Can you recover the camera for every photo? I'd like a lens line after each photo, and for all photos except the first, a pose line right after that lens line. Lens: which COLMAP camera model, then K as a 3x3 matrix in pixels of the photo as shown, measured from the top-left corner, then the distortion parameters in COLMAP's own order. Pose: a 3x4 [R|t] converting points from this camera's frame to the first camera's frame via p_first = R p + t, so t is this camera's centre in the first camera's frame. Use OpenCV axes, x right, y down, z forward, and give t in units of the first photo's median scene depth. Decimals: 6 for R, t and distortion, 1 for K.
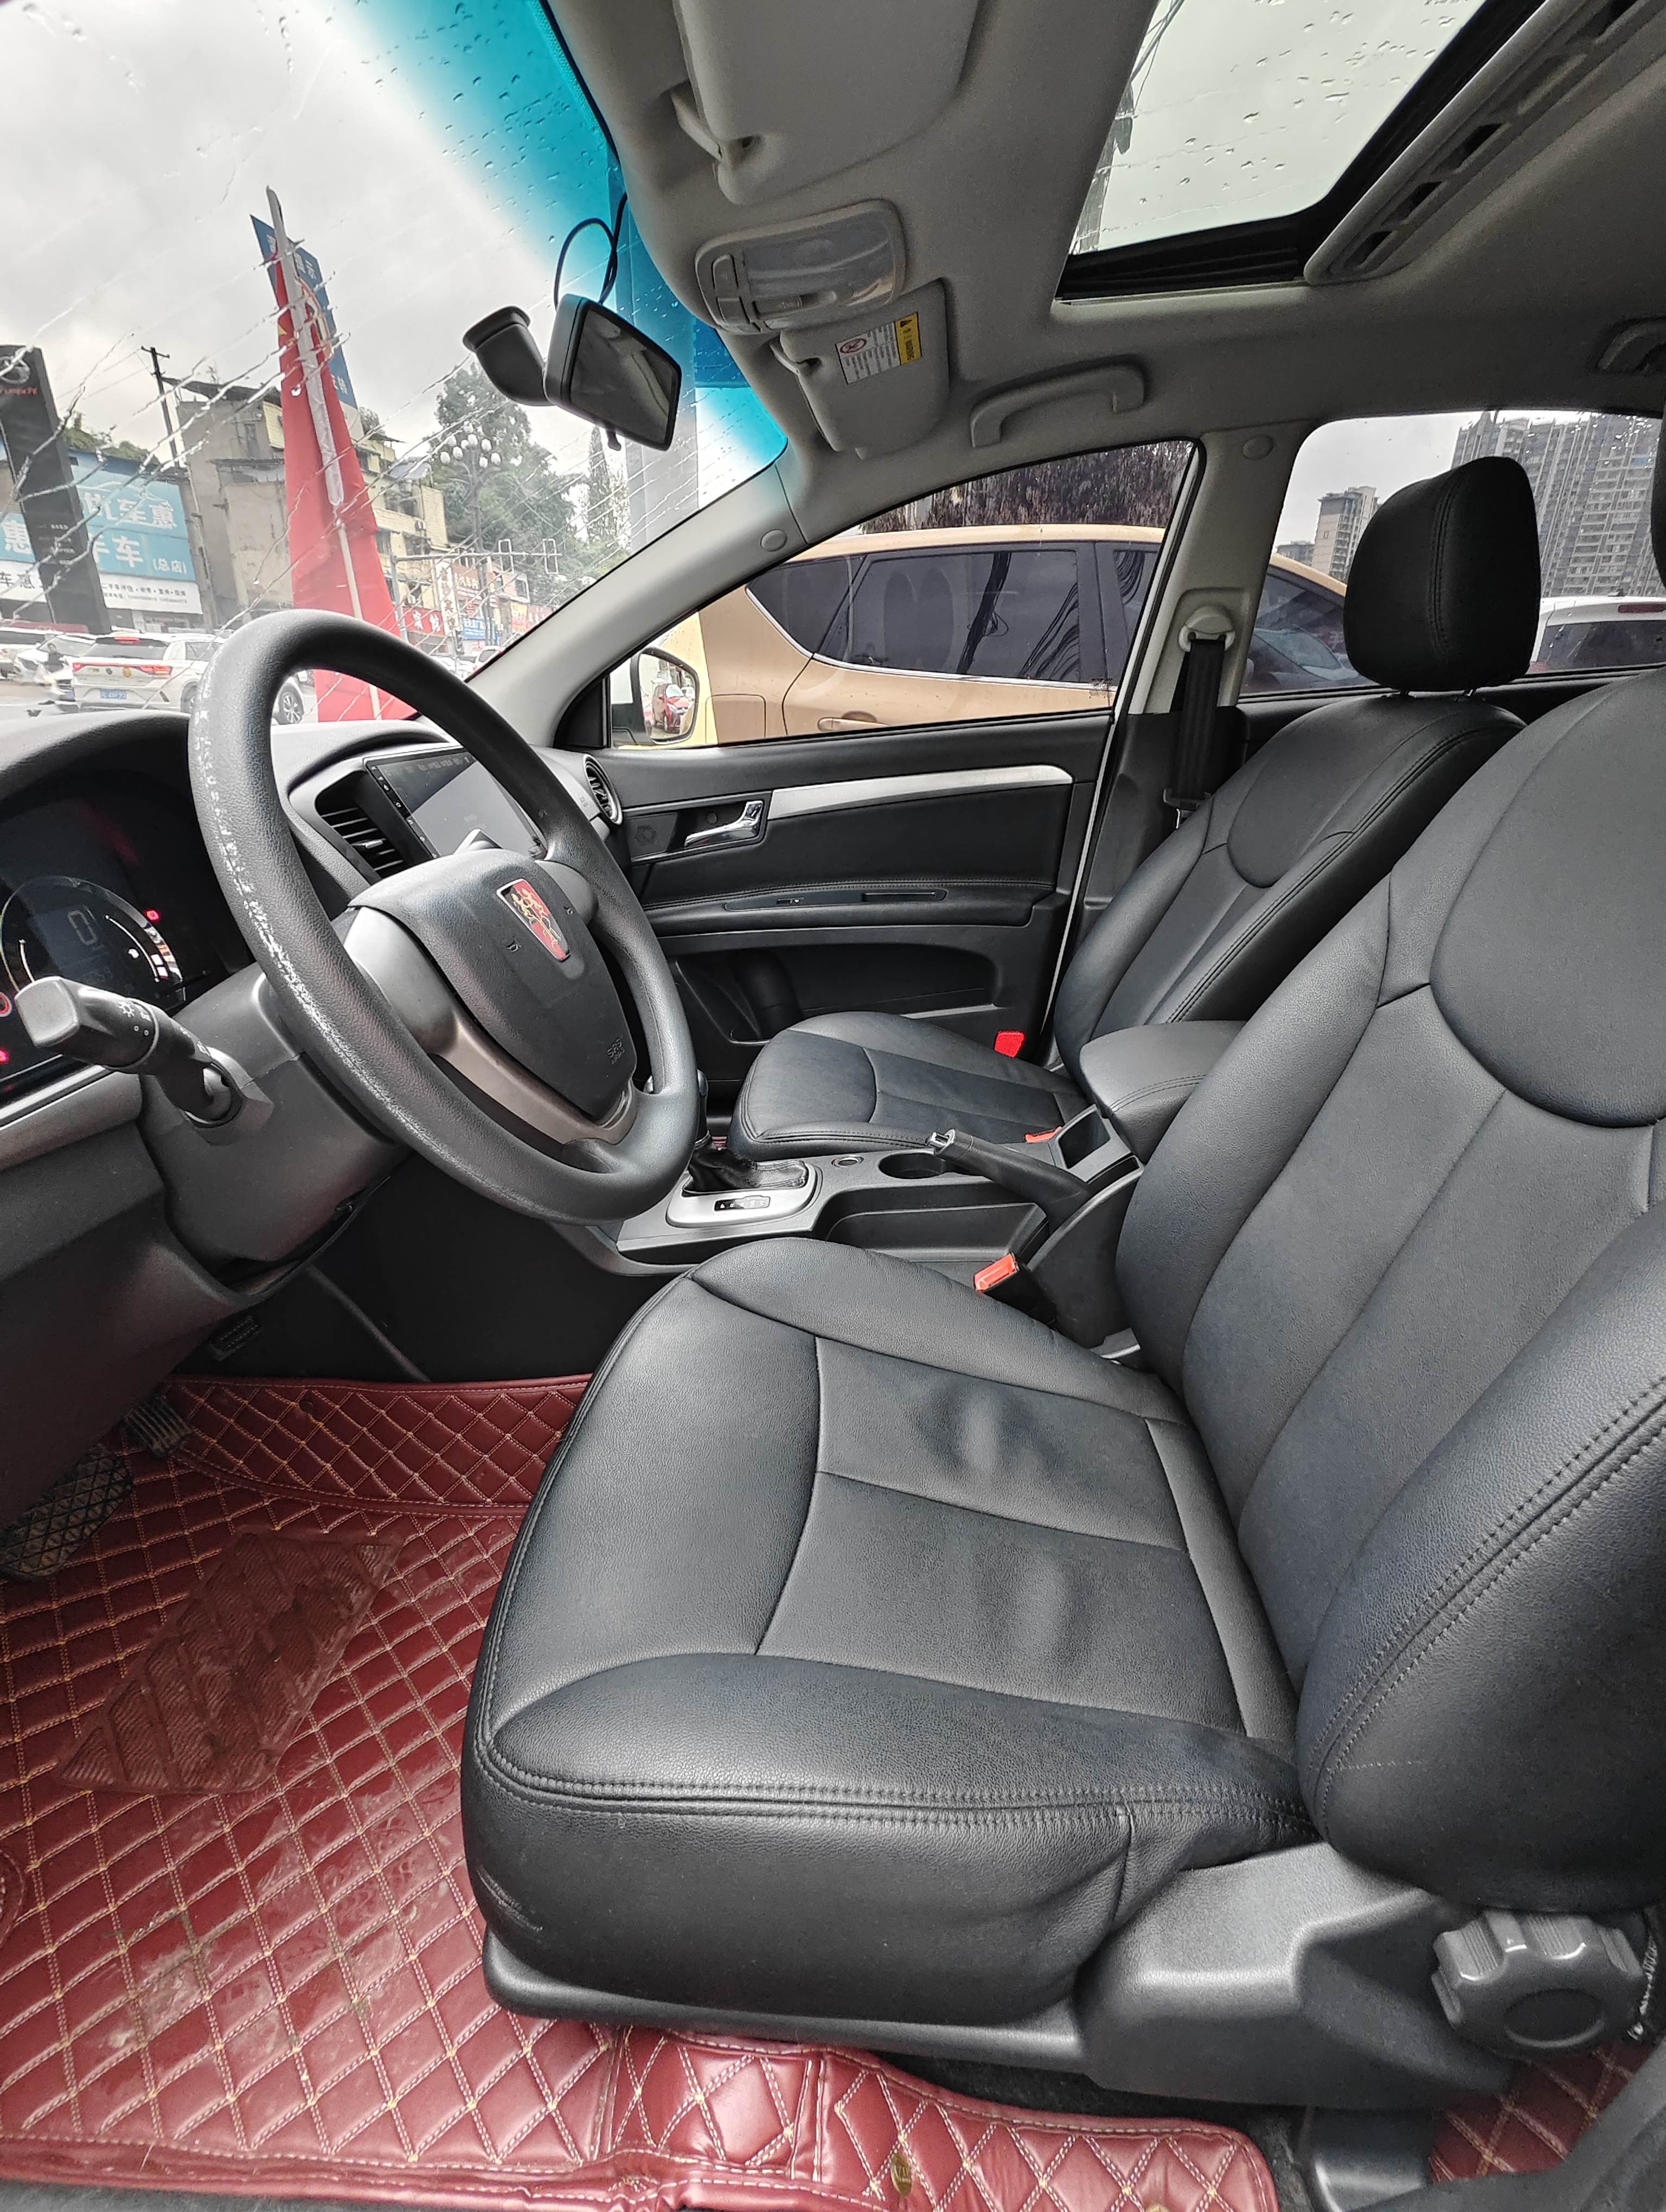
lens RADIAL K [[983.6, 0, 837.5], [0, 983.6, 1103.0], [0, 0, 1]] dist [-0.008856, 0.000458]
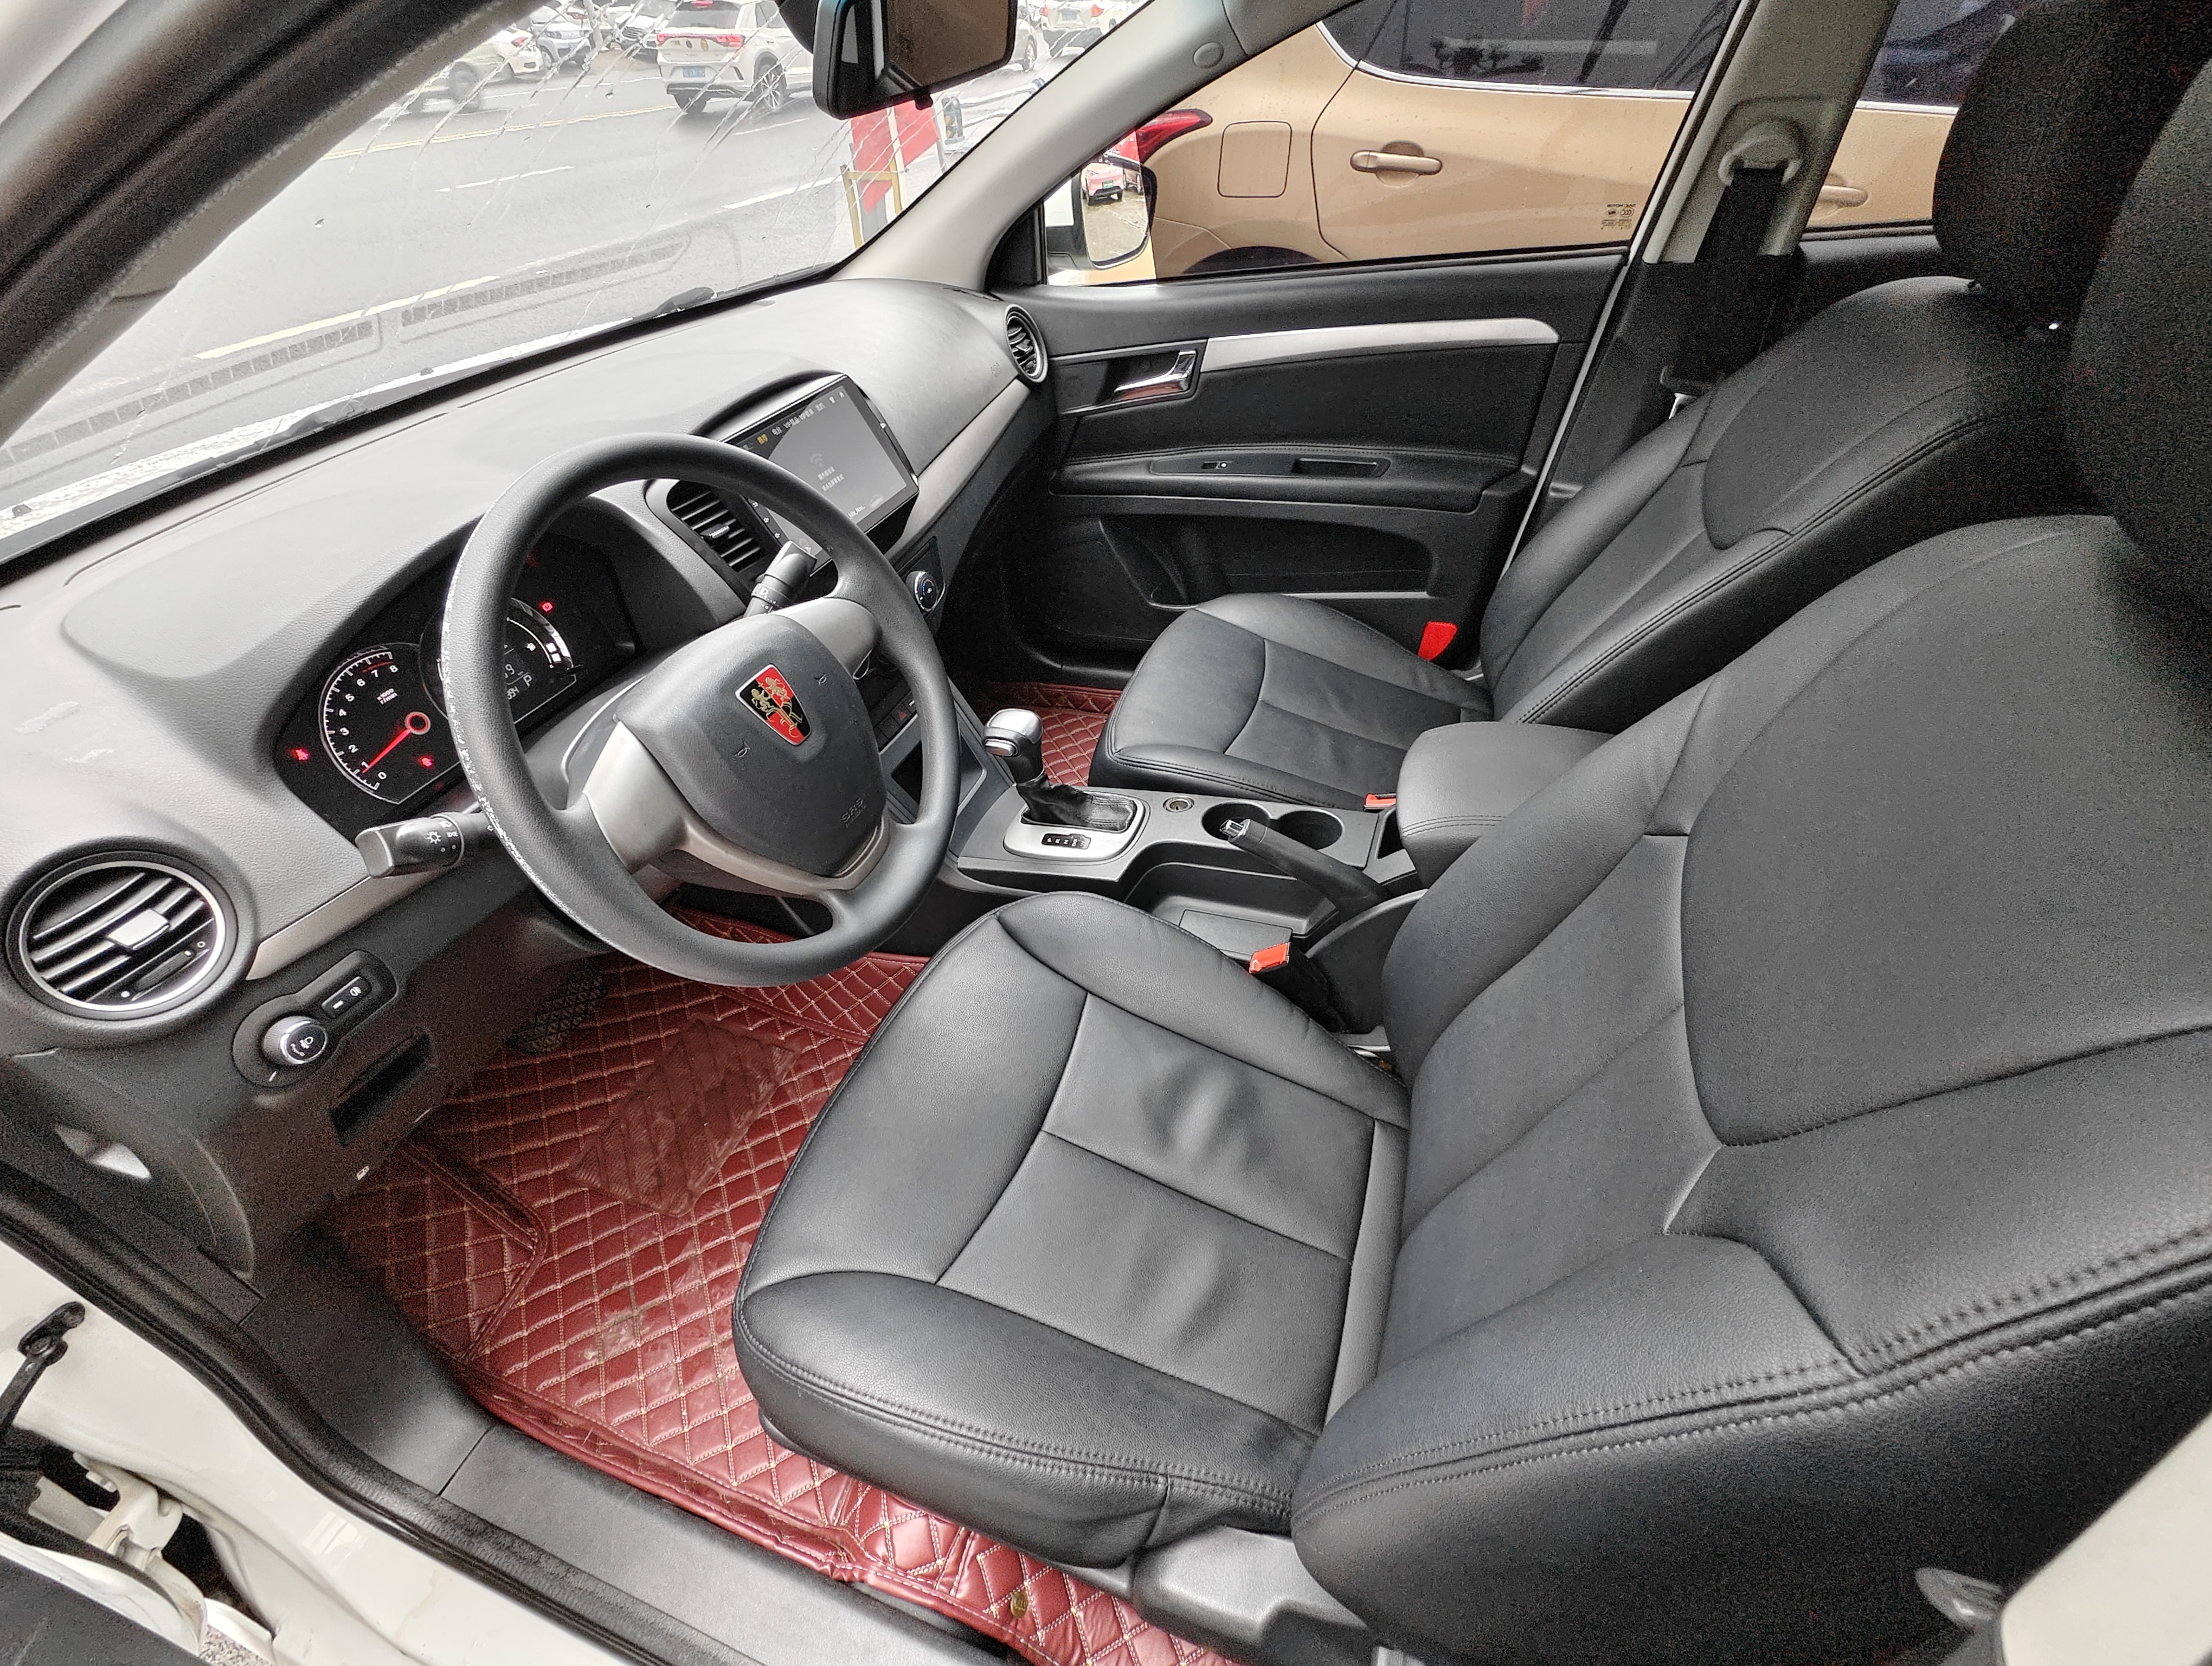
lens RADIAL K [[983.6, 0, 1105.1], [0, 983.6, 819.7], [0, 0, 1]] dist [-0.008856, 0.000458]
pose [[0.956834, 0.148093, -0.250073, 0.247763], [-0.066960, 0.949621, 0.306163, -0.300679], [0.282815, -0.276202, 0.918547, 0.016061]]
